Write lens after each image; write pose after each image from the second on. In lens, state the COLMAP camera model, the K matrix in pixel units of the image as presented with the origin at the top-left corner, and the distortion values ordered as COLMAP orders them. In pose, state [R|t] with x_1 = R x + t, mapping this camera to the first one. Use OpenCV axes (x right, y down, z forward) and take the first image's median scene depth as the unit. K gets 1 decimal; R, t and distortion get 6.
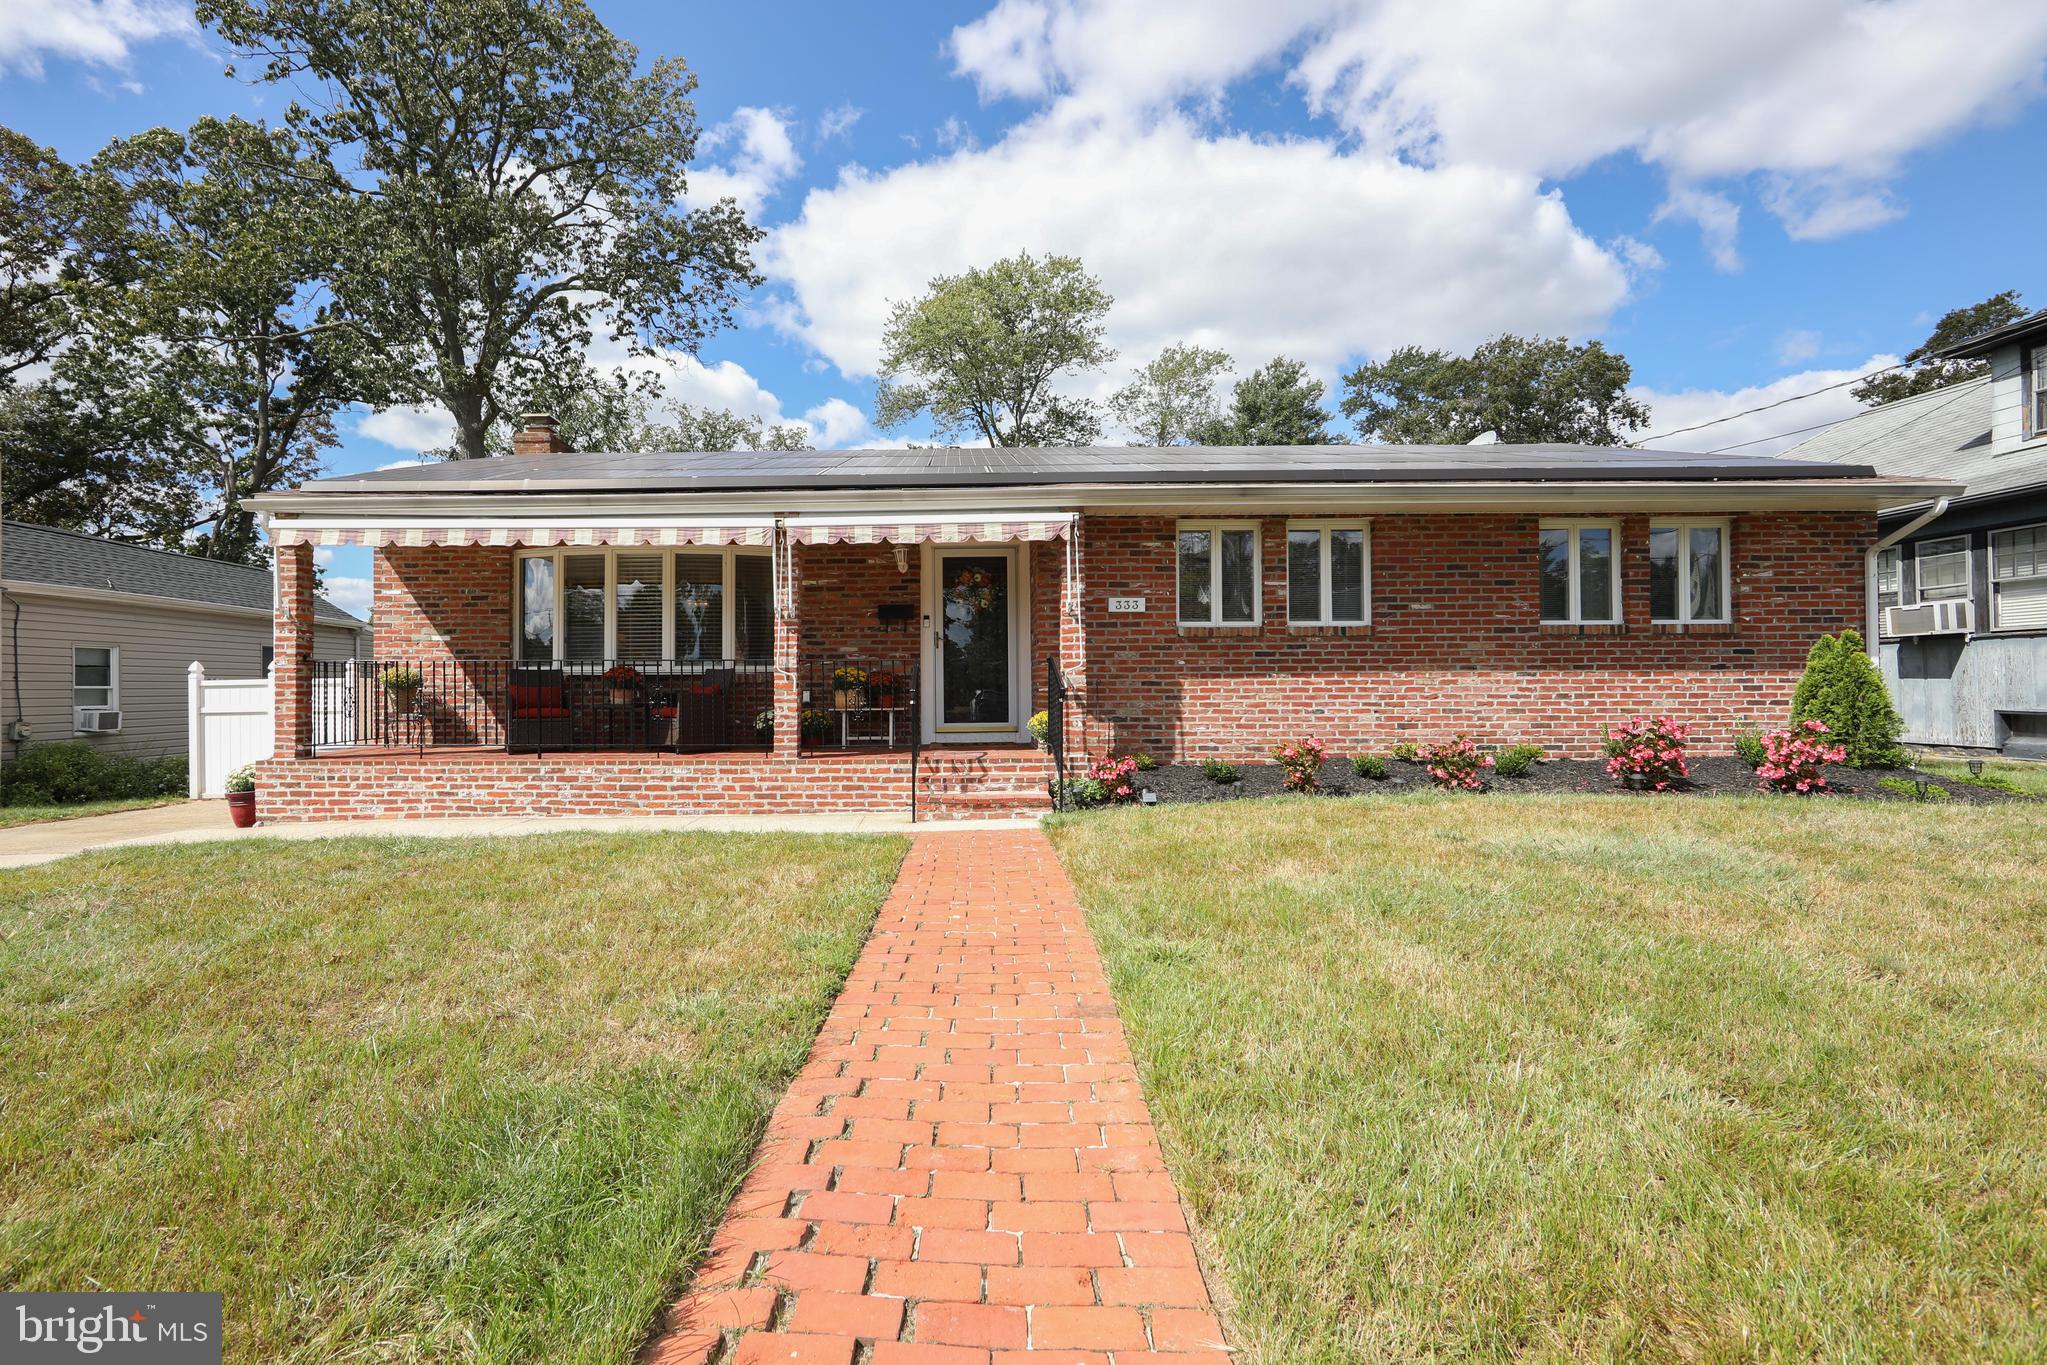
lens RADIAL K [[848.7, 0, 1017.6], [0, 848.7, 689.9], [0, 0, 1]] dist [-0.012061, 0.001137]
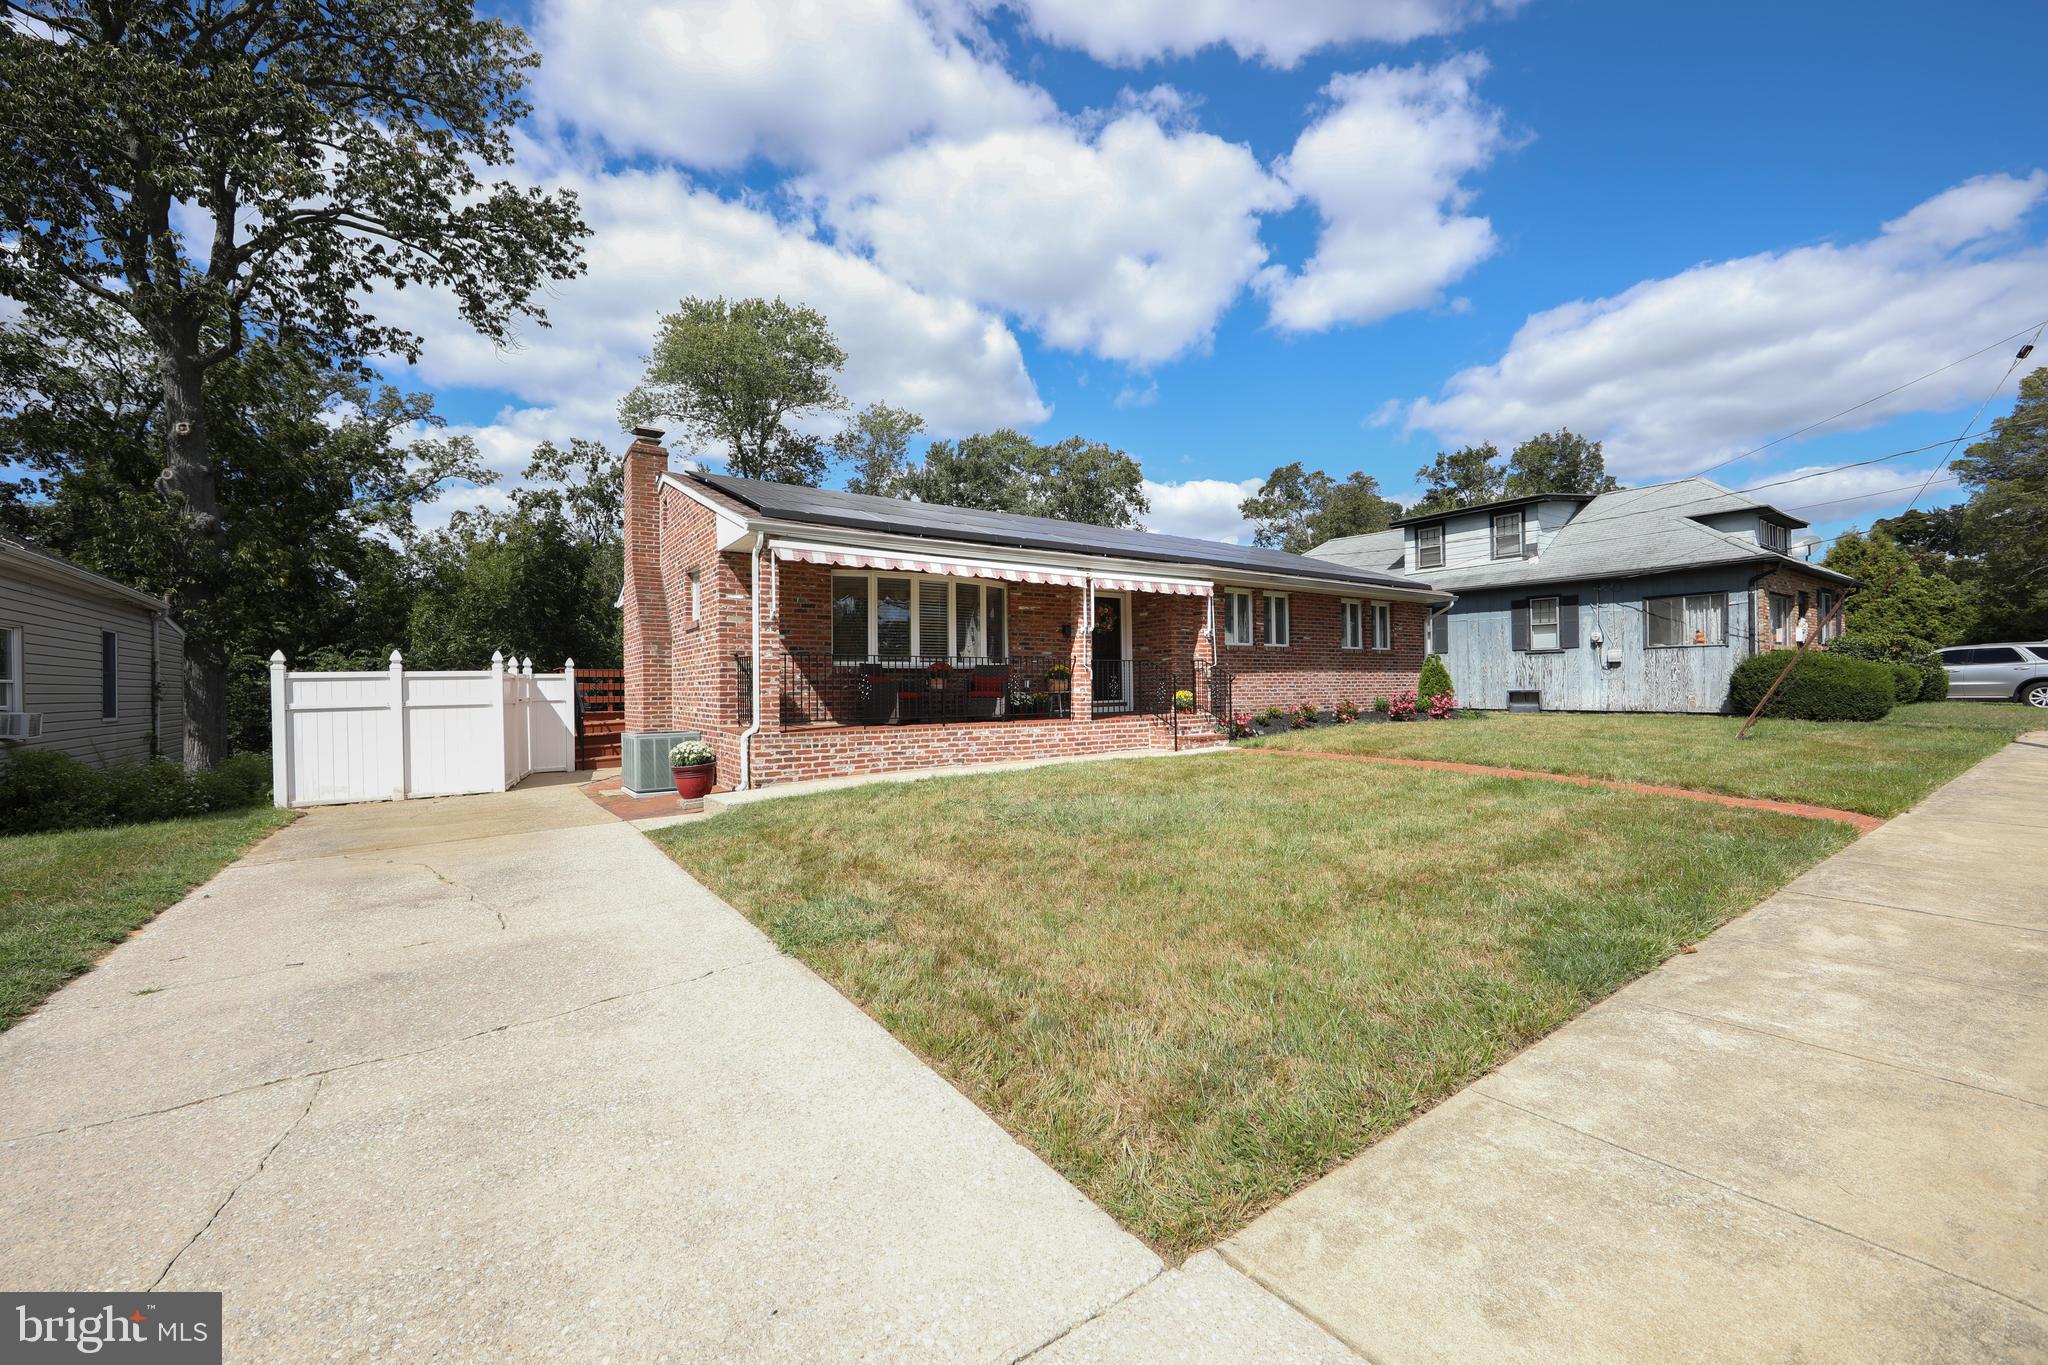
lens RADIAL K [[801.0, 0, 1027.9], [0, 801.0, 691.0], [0, 0, 1]] dist [-0.008978, 0.001769]
pose [[0.811456, -0.007203, 0.584369, -1.167499], [0.009953, 0.999949, -0.001495, 0.024340], [-0.584328, 0.007029, 0.811487, -0.161677]]
